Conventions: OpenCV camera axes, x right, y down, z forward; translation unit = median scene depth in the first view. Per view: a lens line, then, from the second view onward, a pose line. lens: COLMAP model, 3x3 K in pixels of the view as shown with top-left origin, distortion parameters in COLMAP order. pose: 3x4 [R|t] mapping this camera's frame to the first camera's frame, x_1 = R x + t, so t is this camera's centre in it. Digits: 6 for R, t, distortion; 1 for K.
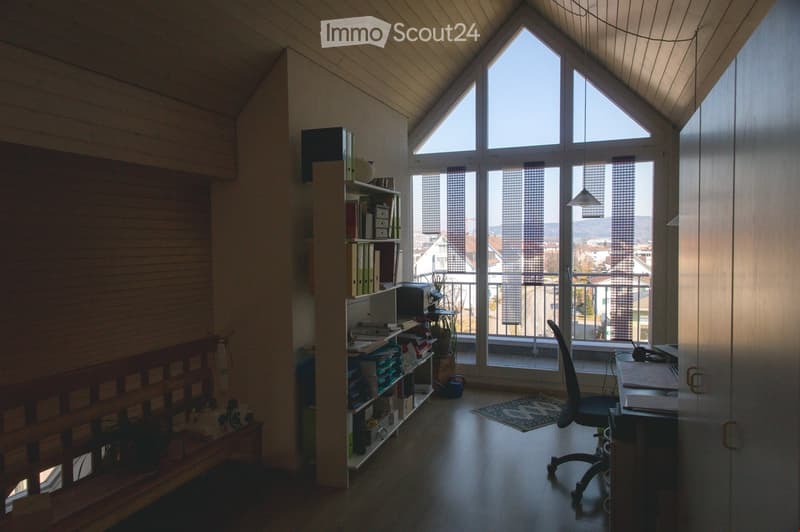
lens RADIAL K [[539.7, 0, 397.5], [0, 539.7, 245.3], [0, 0, 1]] dist [0.029743, -0.002121]
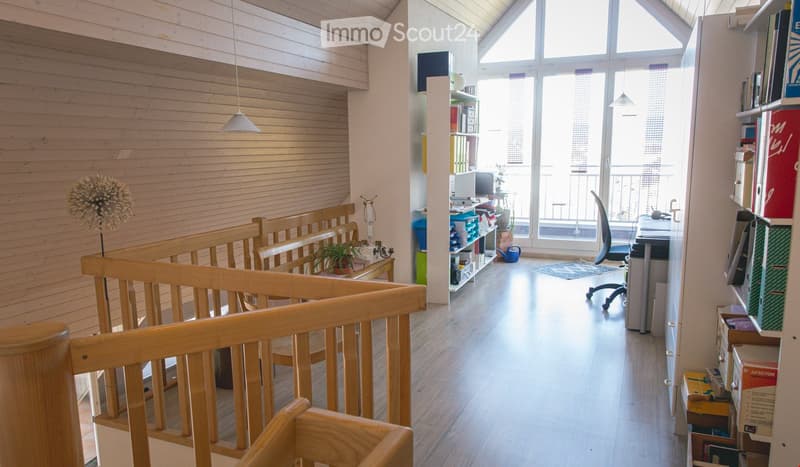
lens RADIAL K [[569.5, 0, 400.9], [0, 569.5, 234.5], [0, 0, 1]] dist [-0.000772, -0.001469]
pose [[0.999005, -0.000697, -0.044591, -0.129576], [0.007316, 0.988893, 0.148449, 0.024768], [0.043992, -0.148627, 0.987914, -0.429693]]
